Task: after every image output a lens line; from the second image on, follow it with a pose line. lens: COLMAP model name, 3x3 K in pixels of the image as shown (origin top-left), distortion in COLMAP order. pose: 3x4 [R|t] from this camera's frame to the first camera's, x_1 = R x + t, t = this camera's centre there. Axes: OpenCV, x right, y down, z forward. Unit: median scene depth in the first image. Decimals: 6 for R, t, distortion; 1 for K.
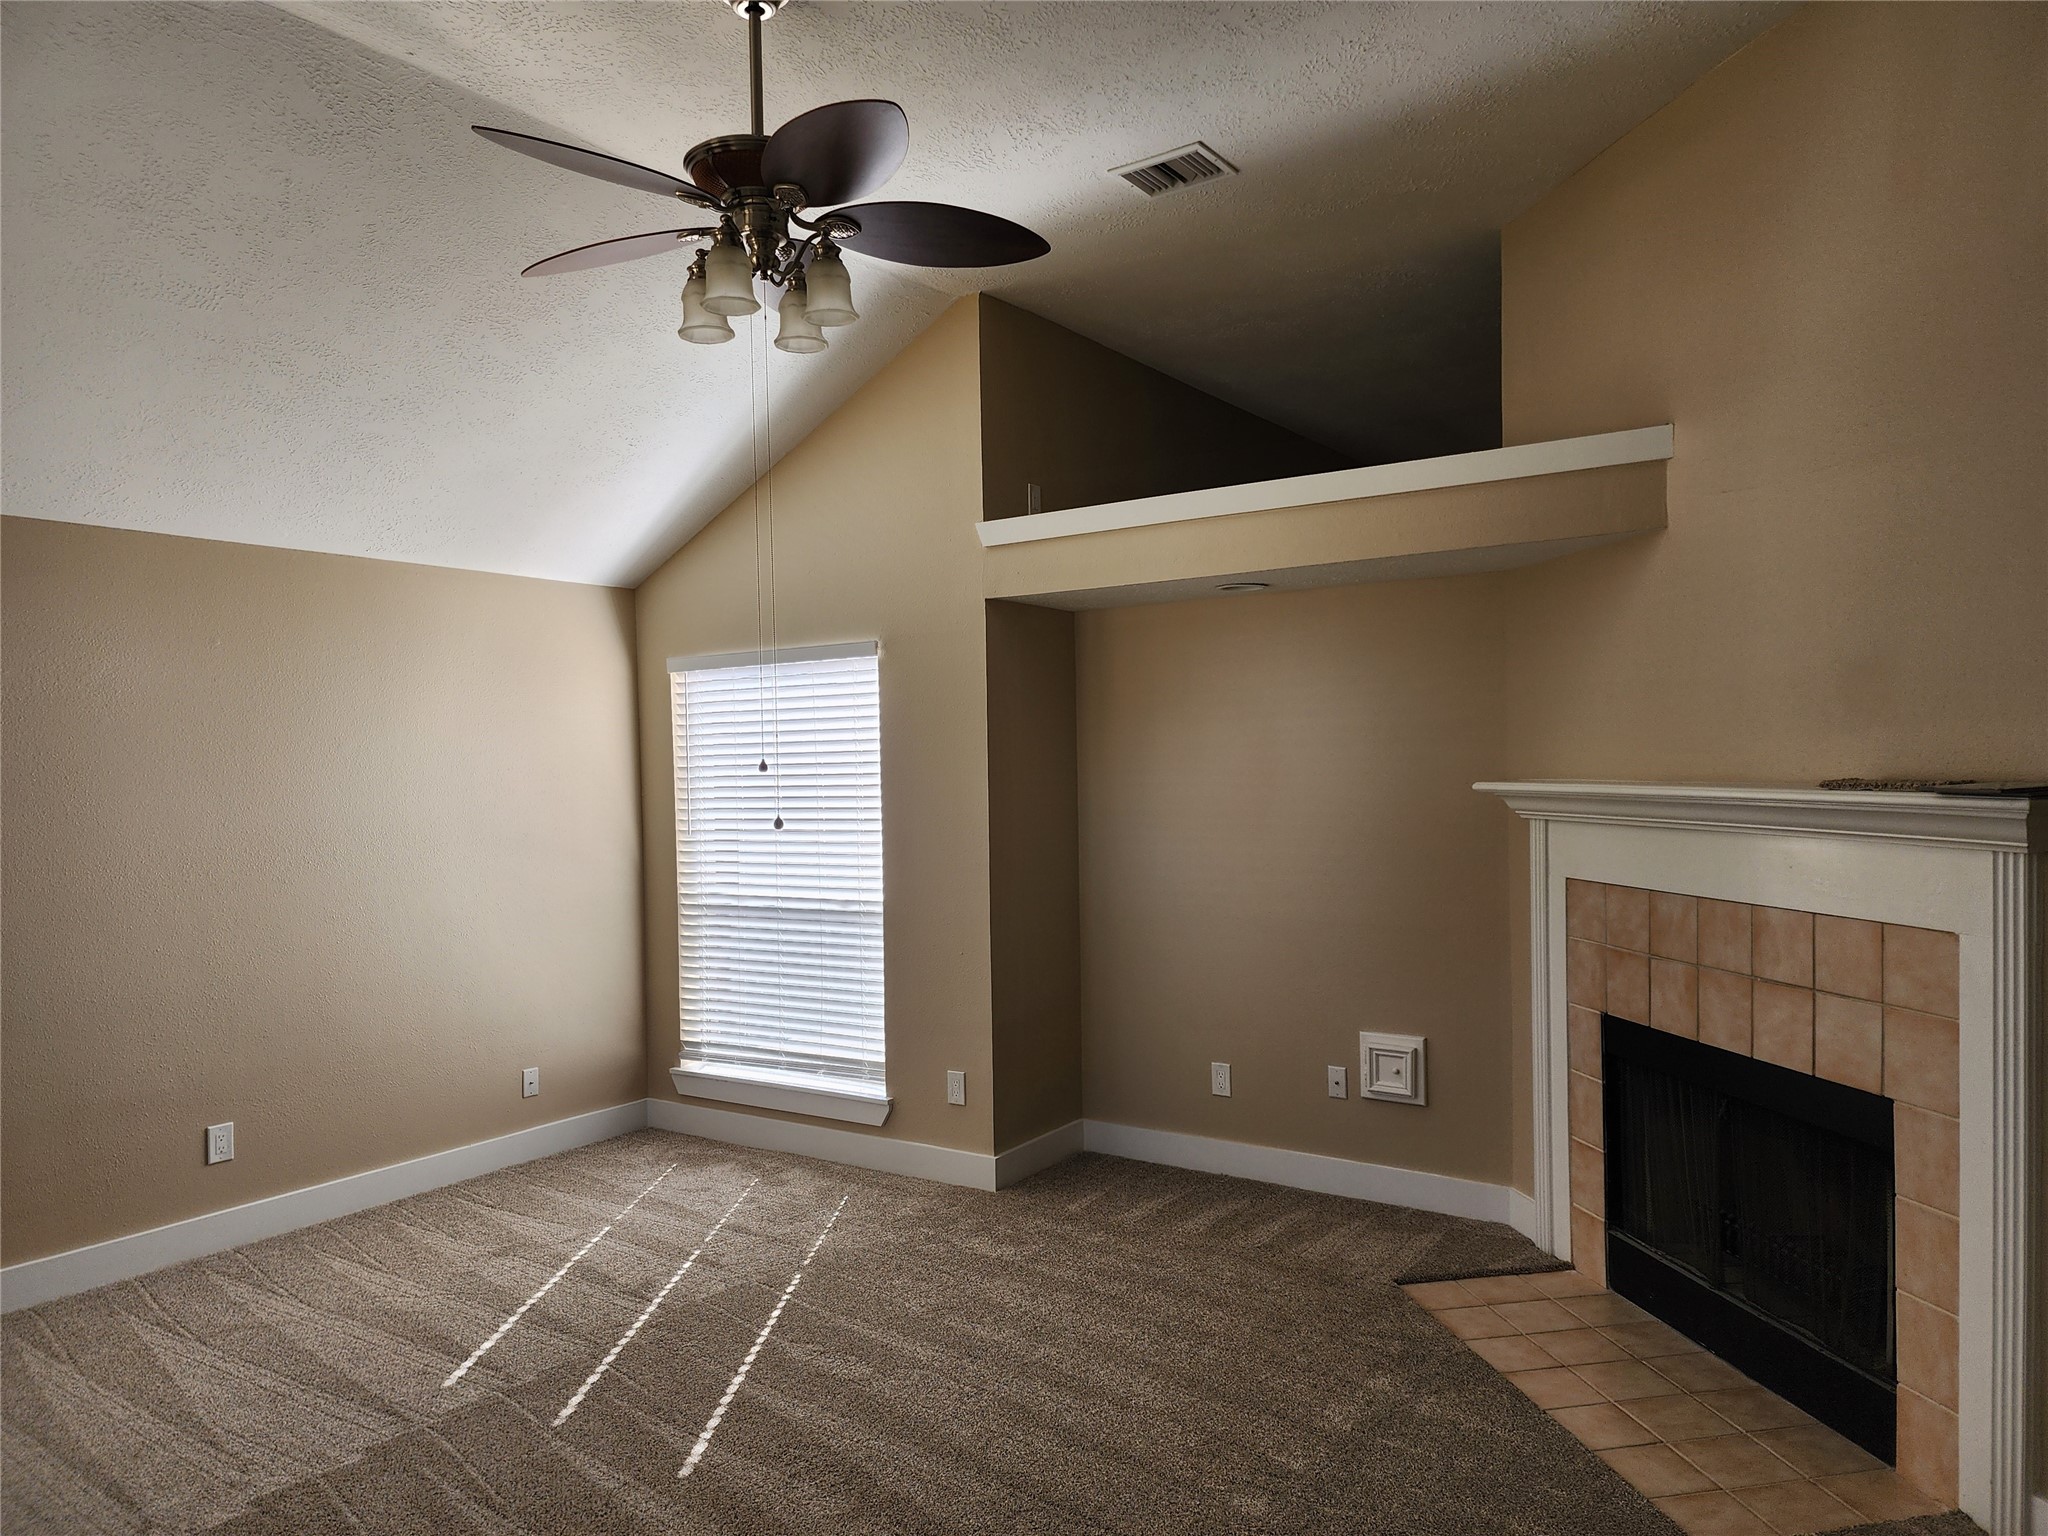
lens RADIAL K [[1367.7, 0, 1047.4], [0, 1367.7, 779.6], [0, 0, 1]] dist [0.087581, -0.073029]
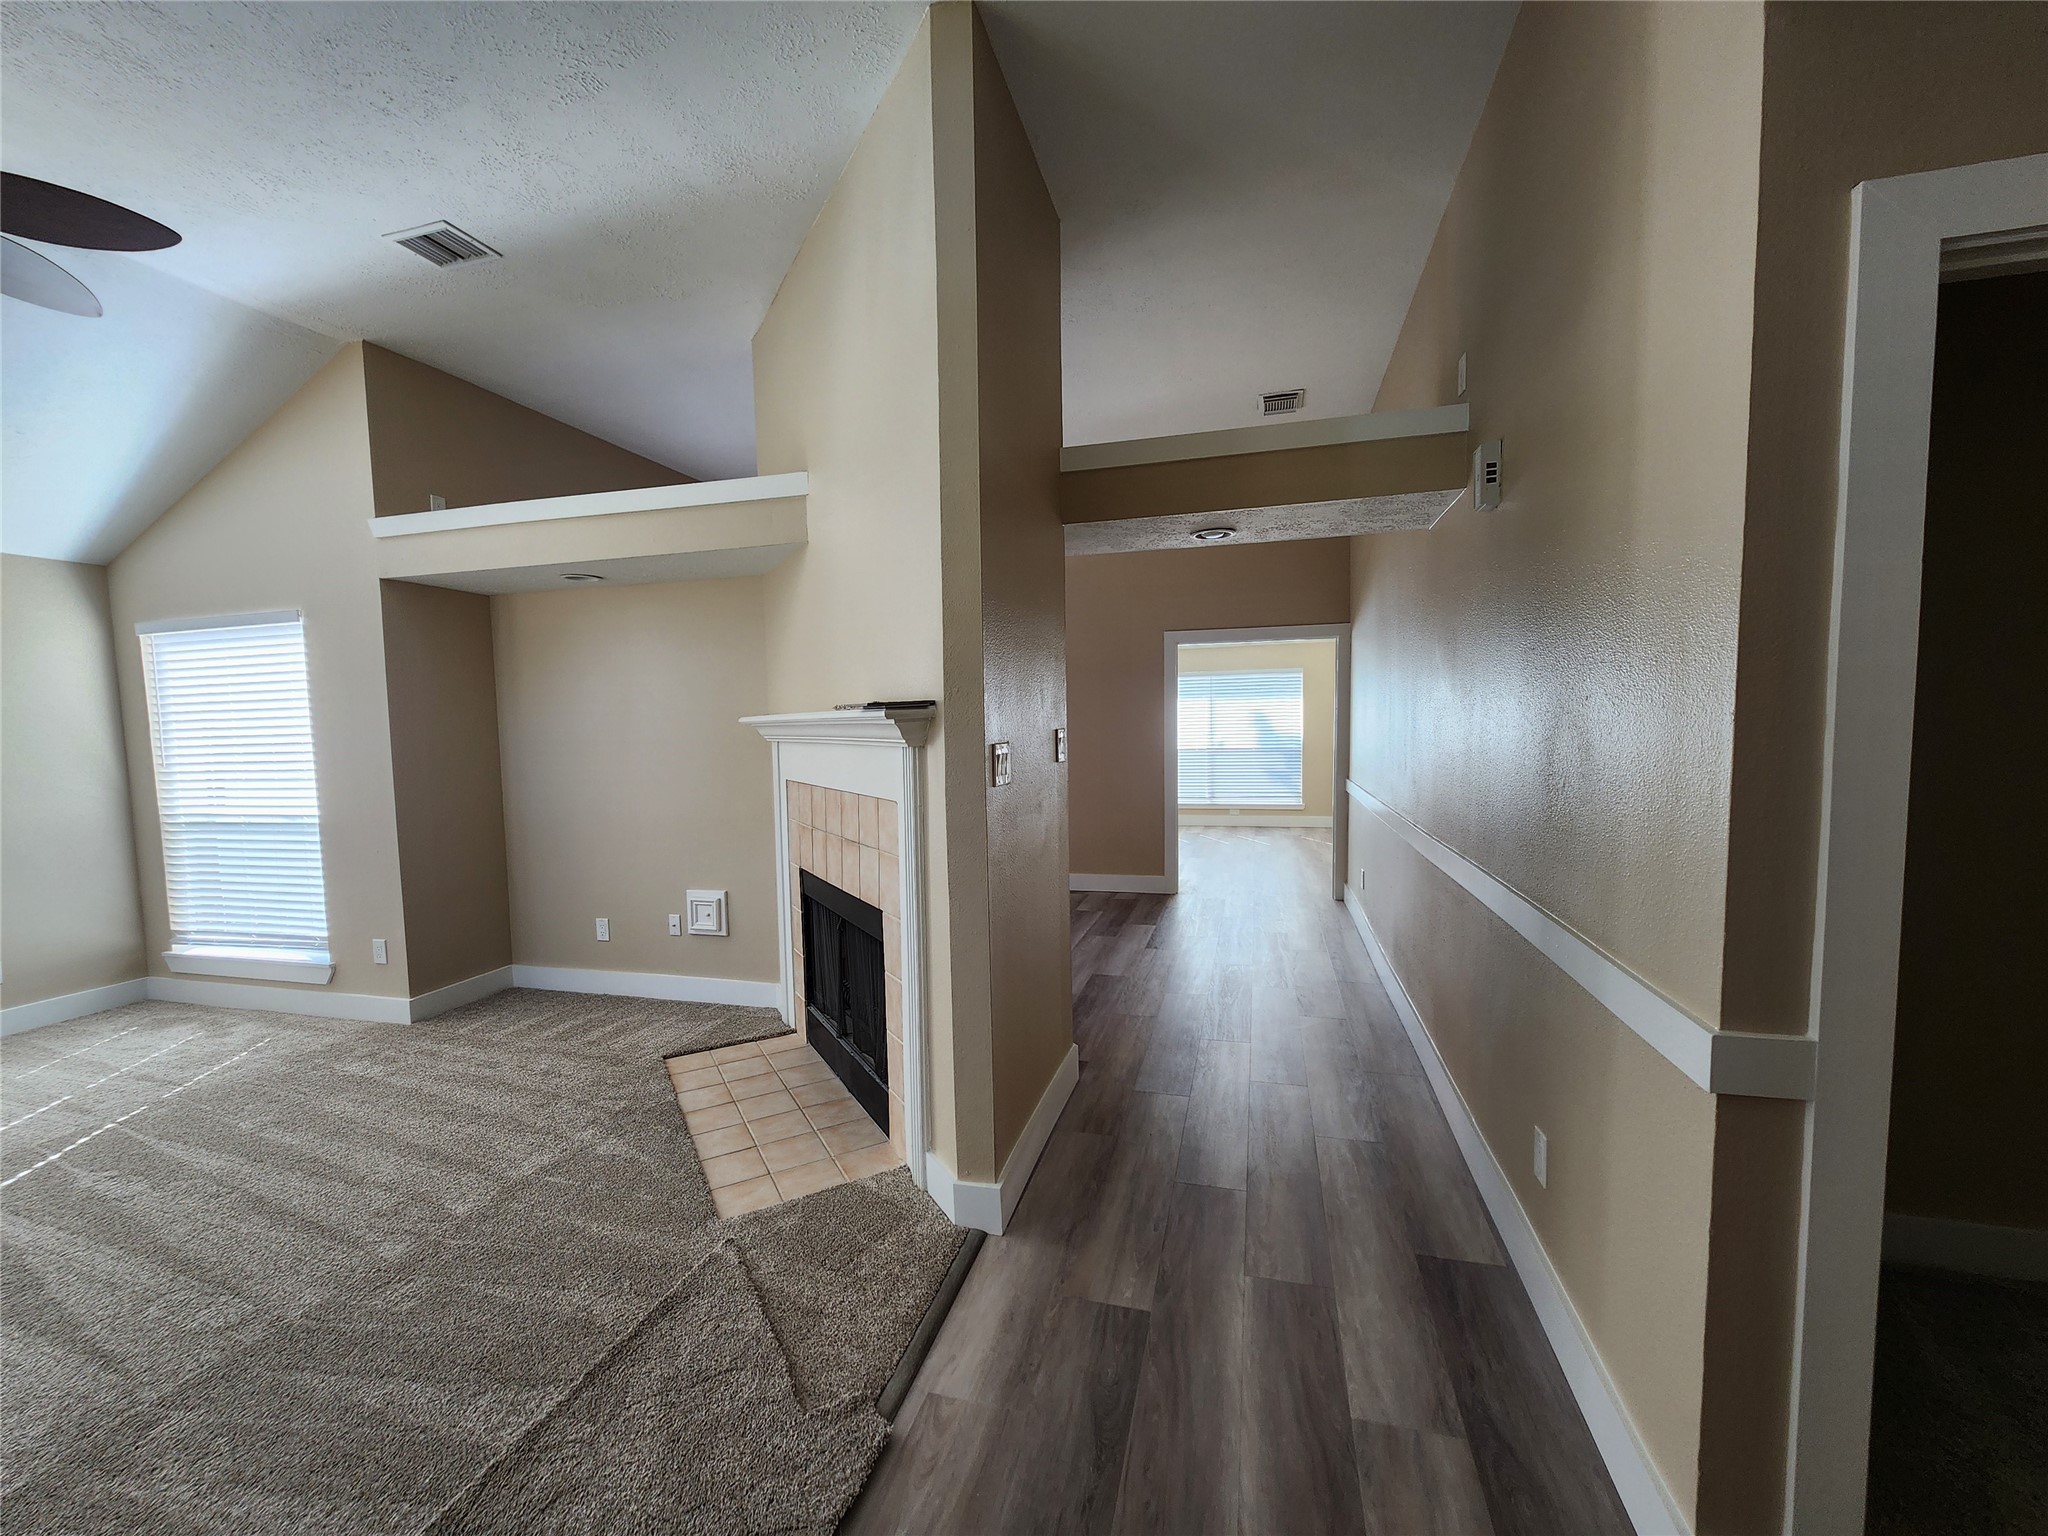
lens RADIAL K [[842.8, 0, 1026.8], [0, 842.8, 782.6], [0, 0, 1]] dist [-0.012386, 0.004036]
pose [[0.948073, -0.026002, 0.316987, 0.296987], [0.008096, 0.998302, 0.057677, 0.021190], [-0.317949, -0.052115, 0.946674, 0.045687]]
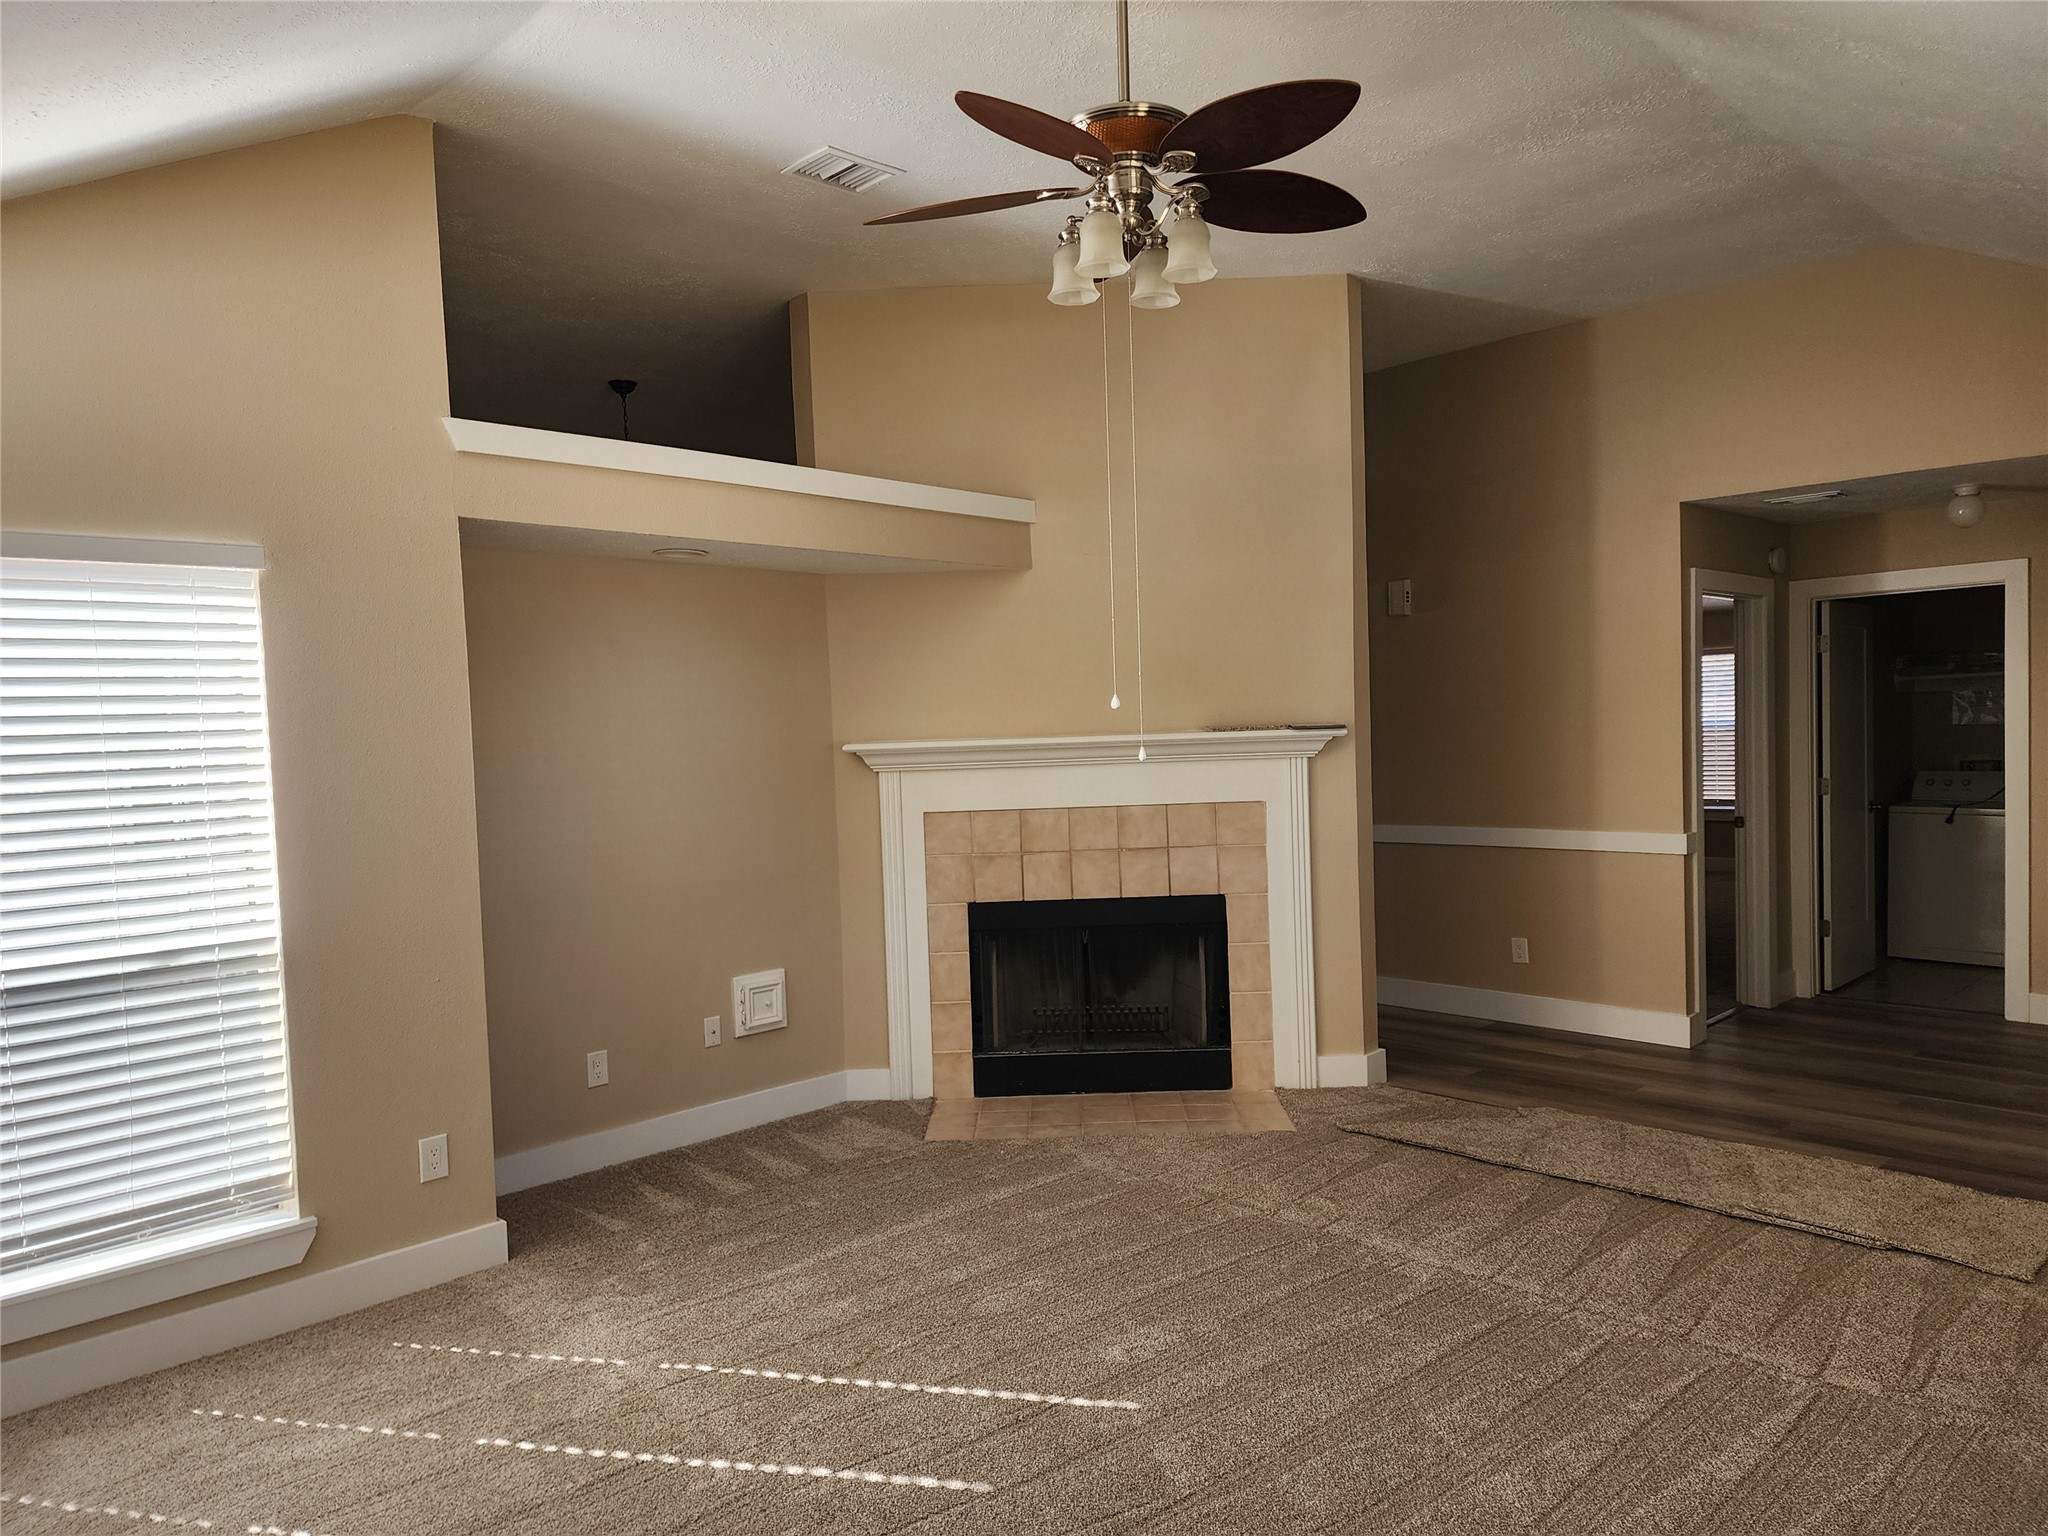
lens RADIAL K [[1367.7, 0, 1061.2], [0, 1367.7, 774.0], [0, 0, 1]] dist [0.087581, -0.073029]
pose [[0.187201, -0.024613, 0.982013, -0.808771], [0.040802, 0.999018, 0.017261, 0.014907], [-0.981474, 0.036836, 0.188022, 0.551171]]
